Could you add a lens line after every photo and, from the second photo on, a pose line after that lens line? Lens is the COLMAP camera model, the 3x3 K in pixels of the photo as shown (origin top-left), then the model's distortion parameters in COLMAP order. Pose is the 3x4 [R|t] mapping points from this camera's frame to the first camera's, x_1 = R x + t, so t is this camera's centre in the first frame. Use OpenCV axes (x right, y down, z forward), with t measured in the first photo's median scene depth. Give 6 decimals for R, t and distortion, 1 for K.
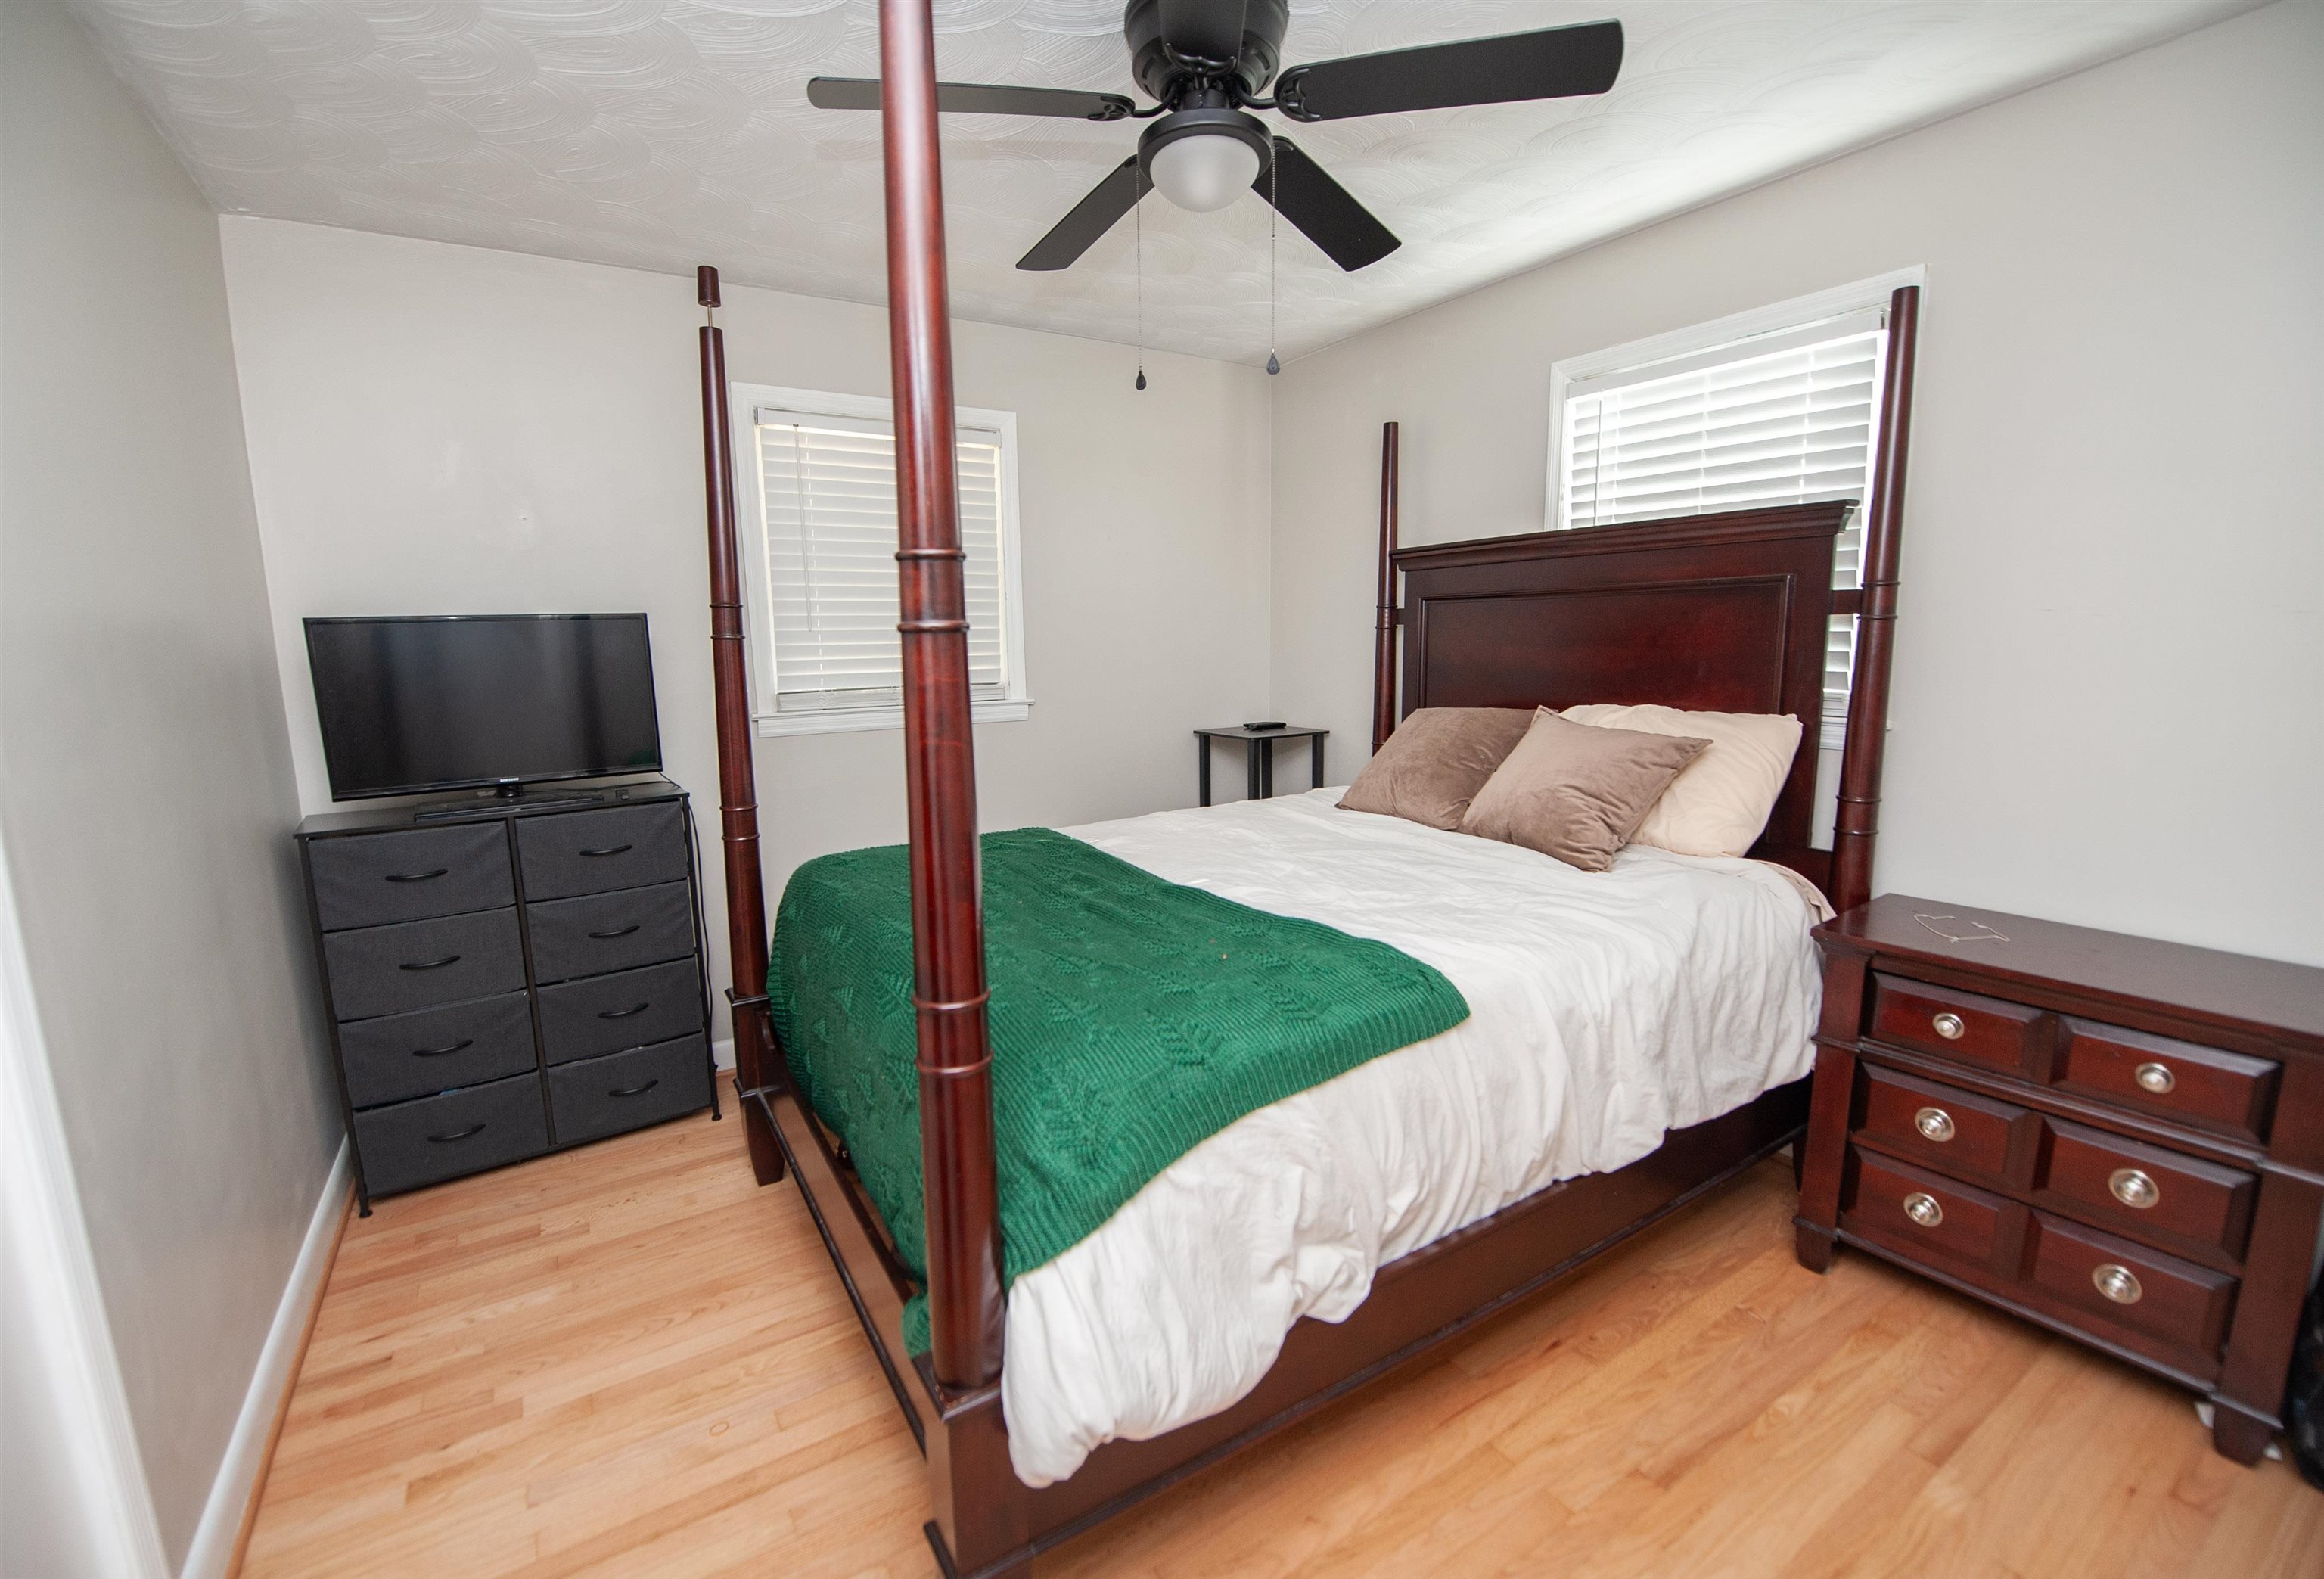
lens RADIAL K [[956.4, 0, 1146.8], [0, 956.4, 792.9], [0, 0, 1]] dist [-0.012838, -0.000363]
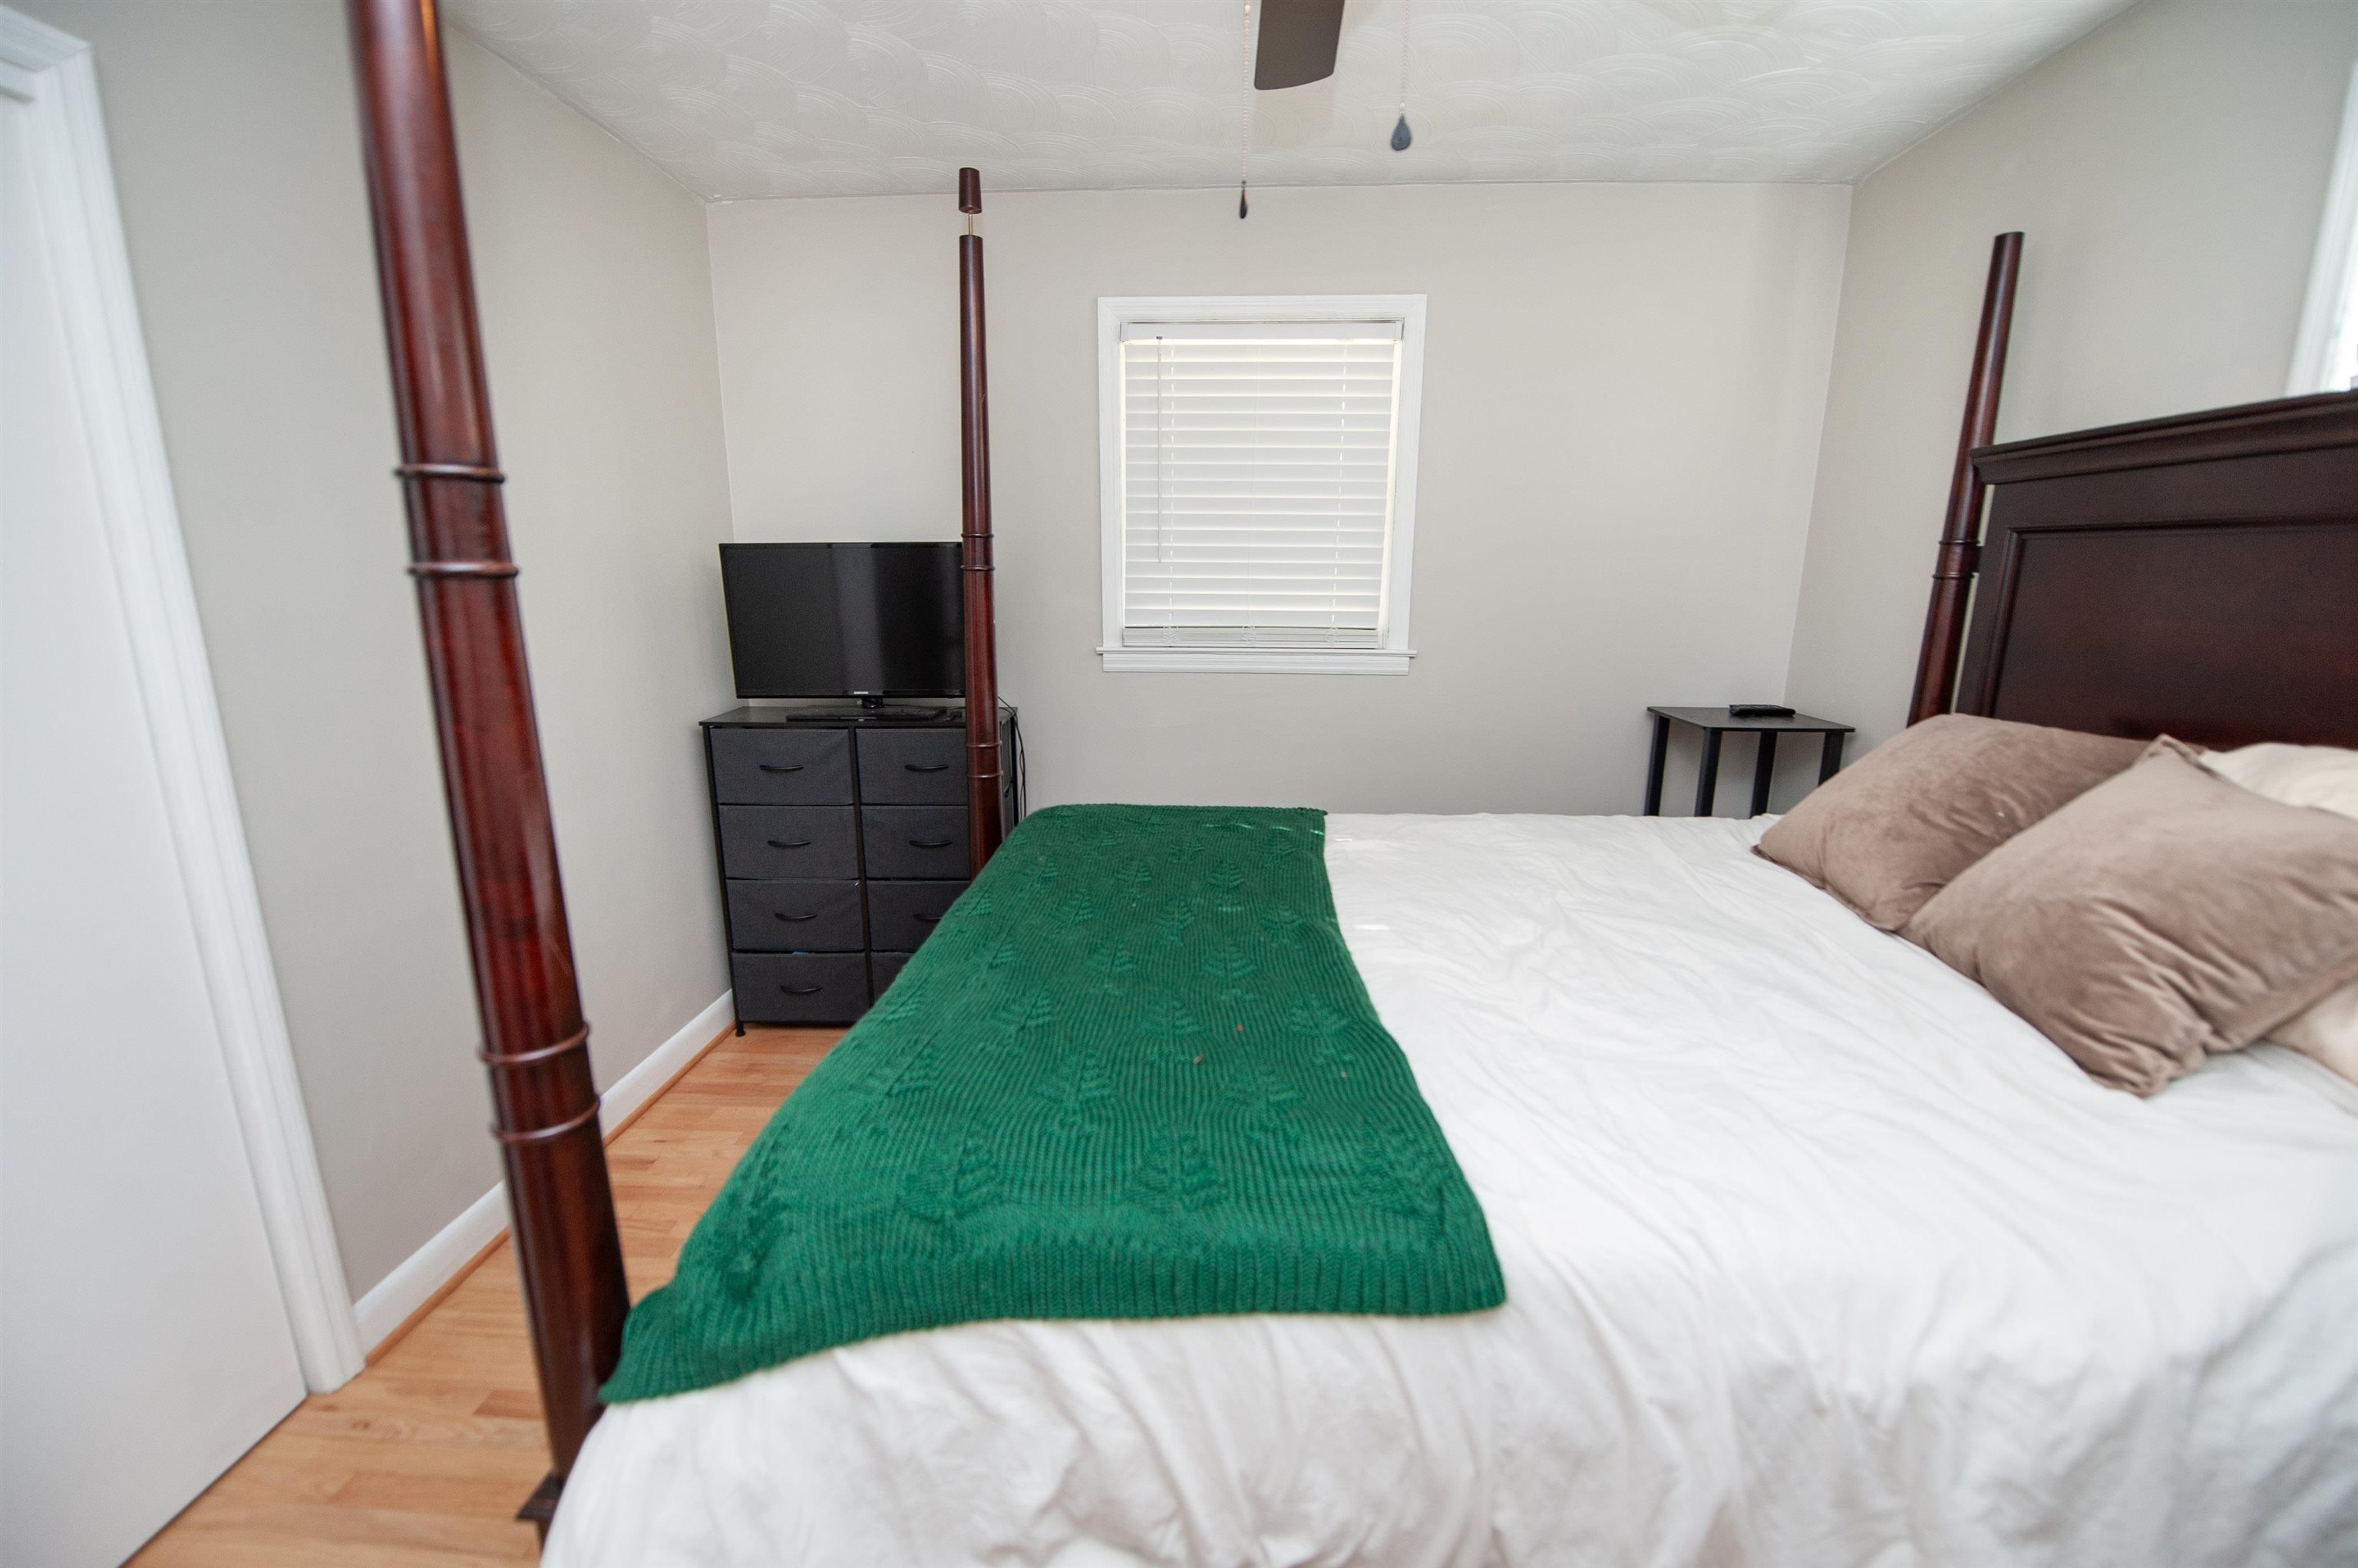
lens RADIAL K [[960.7, 0, 1187.4], [0, 960.7, 787.8], [0, 0, 1]] dist [-0.012963, -0.005164]
pose [[0.822073, 0.148320, -0.549724, 0.276891], [-0.112528, 0.988755, 0.098496, -0.057373], [0.558152, -0.019112, 0.829519, 0.281158]]
